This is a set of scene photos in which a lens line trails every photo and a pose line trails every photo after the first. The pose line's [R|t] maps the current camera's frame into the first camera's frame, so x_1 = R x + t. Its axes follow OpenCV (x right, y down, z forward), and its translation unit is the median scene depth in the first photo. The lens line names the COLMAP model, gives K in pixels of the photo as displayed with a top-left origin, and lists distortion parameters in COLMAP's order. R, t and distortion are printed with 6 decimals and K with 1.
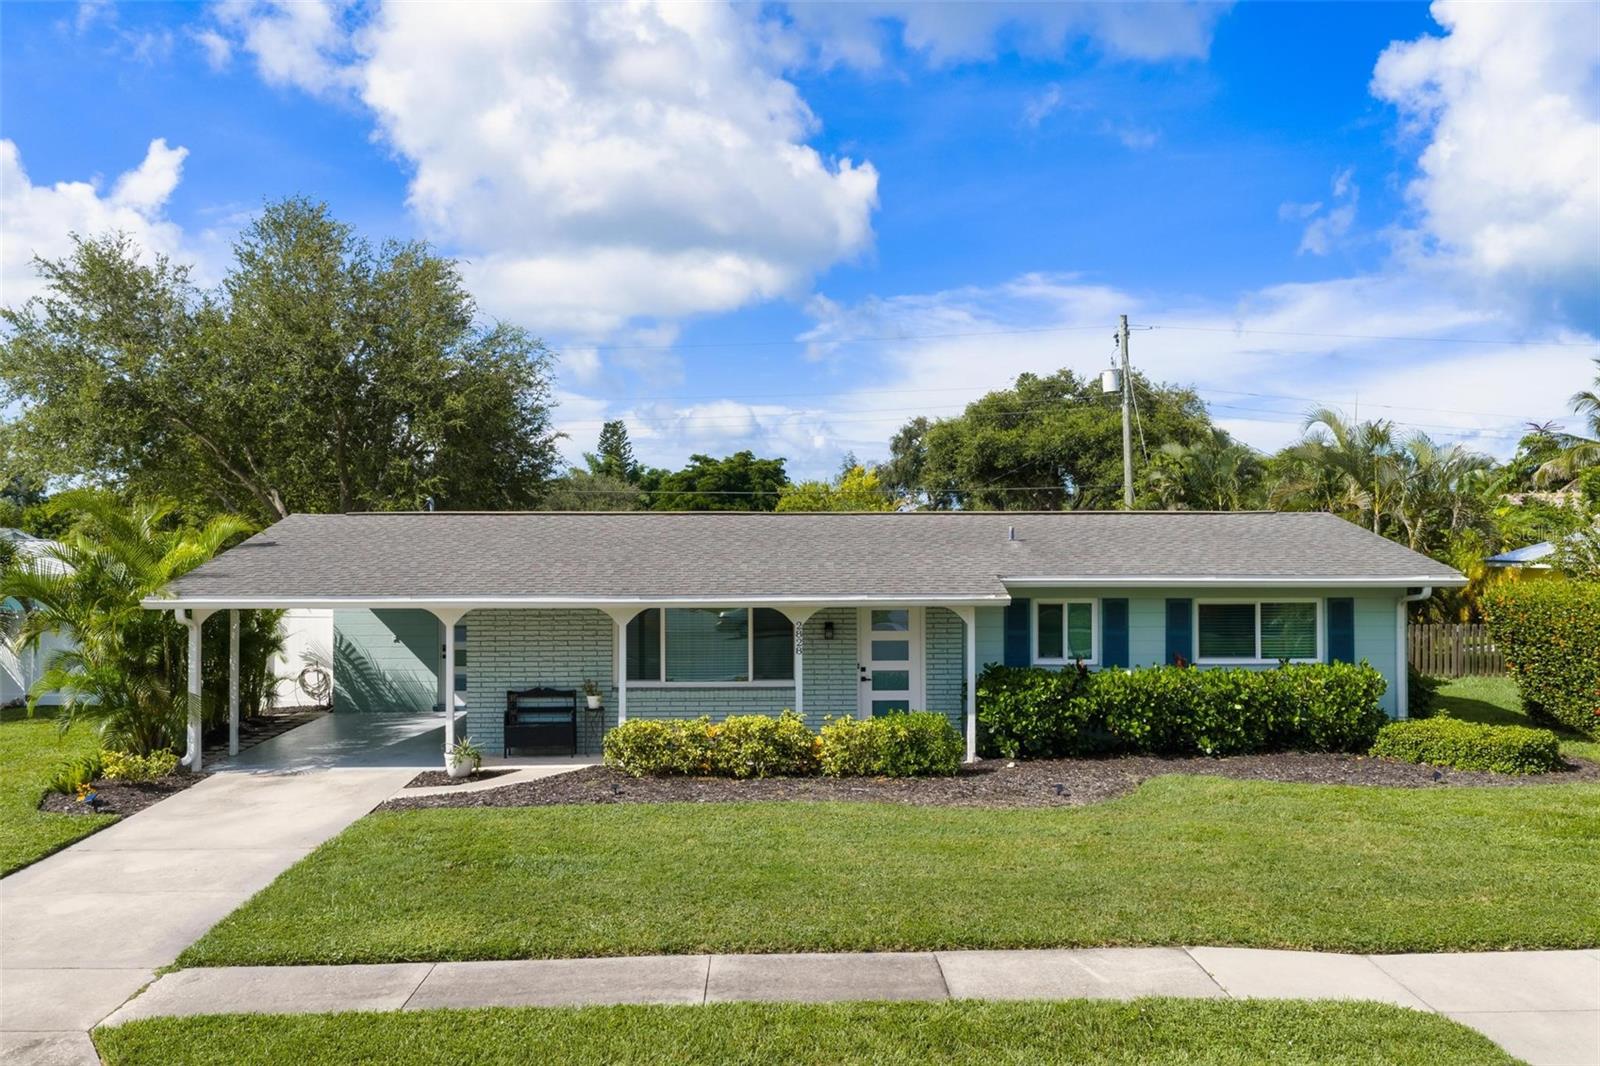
lens RADIAL K [[1405.7, 0, 850.7], [0, 1405.7, 531.2], [0, 0, 1]] dist [-0.036260, 0.014075]
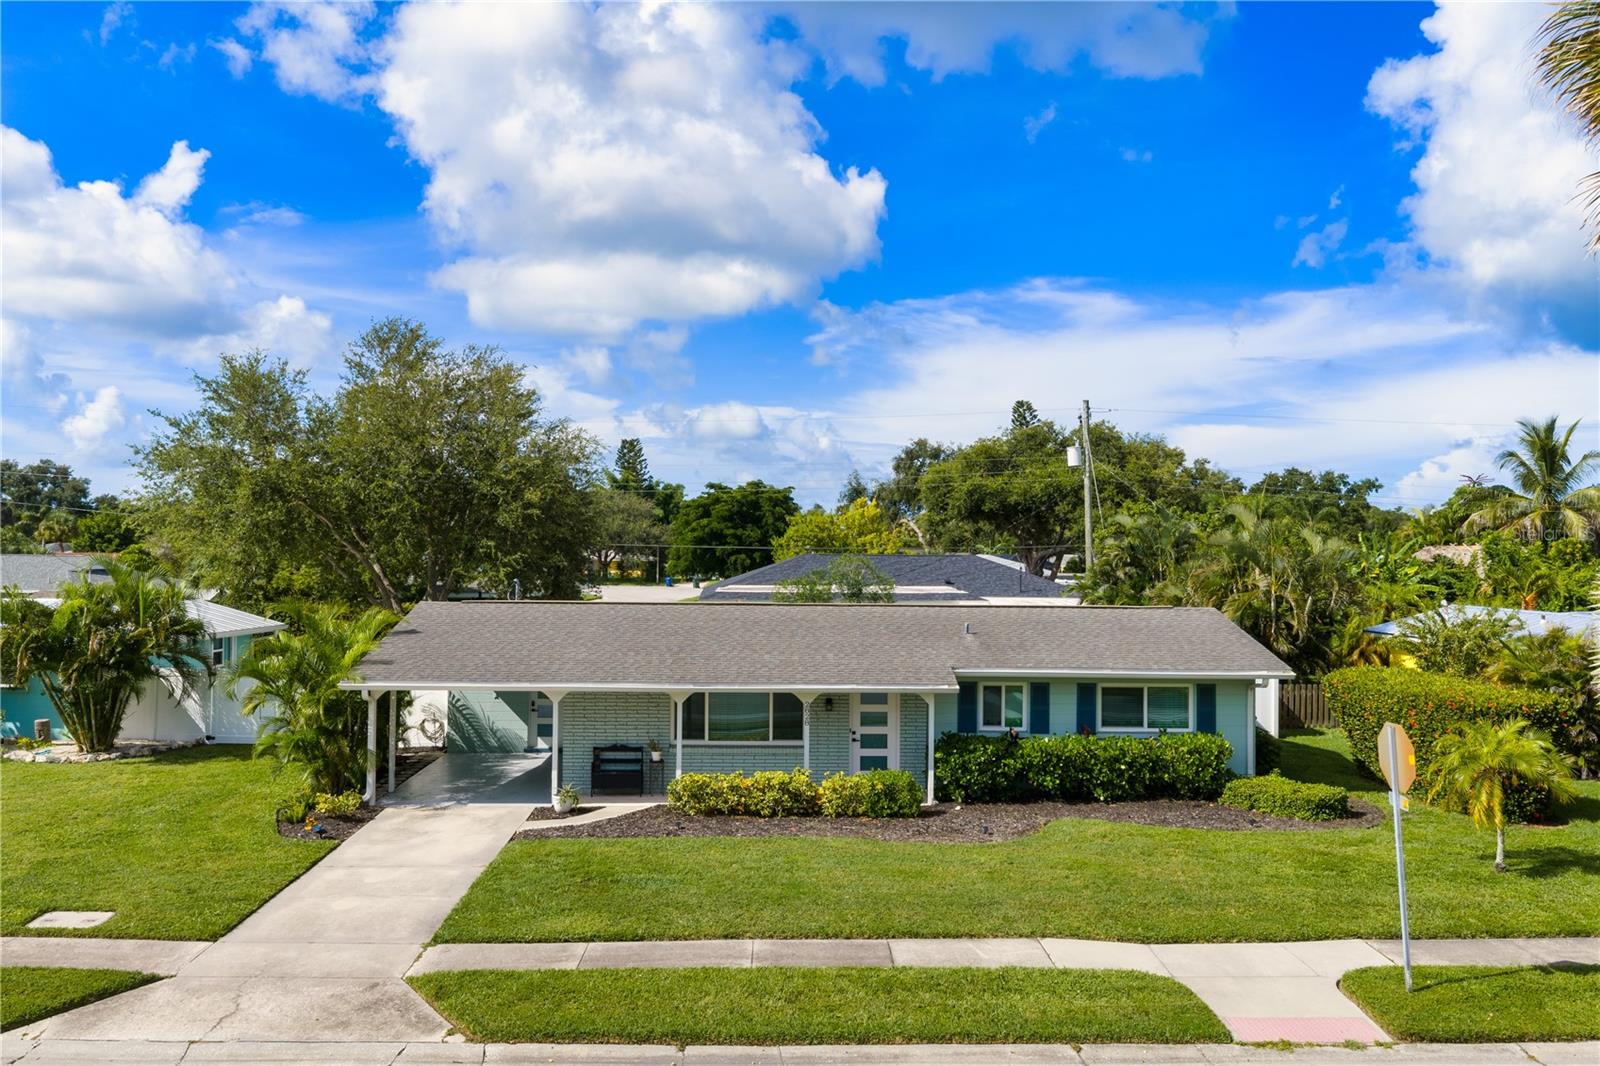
lens RADIAL K [[1387.1, 0, 800.0], [0, 1387.1, 533.0], [0, 0, 1]] dist [-0.044674, -0.005286]
pose [[0.999152, 0.000223, -0.041183, 0.012962], [-0.000123, 0.999997, 0.002445, -0.104682], [0.041184, -0.002438, 0.999149, -0.360936]]
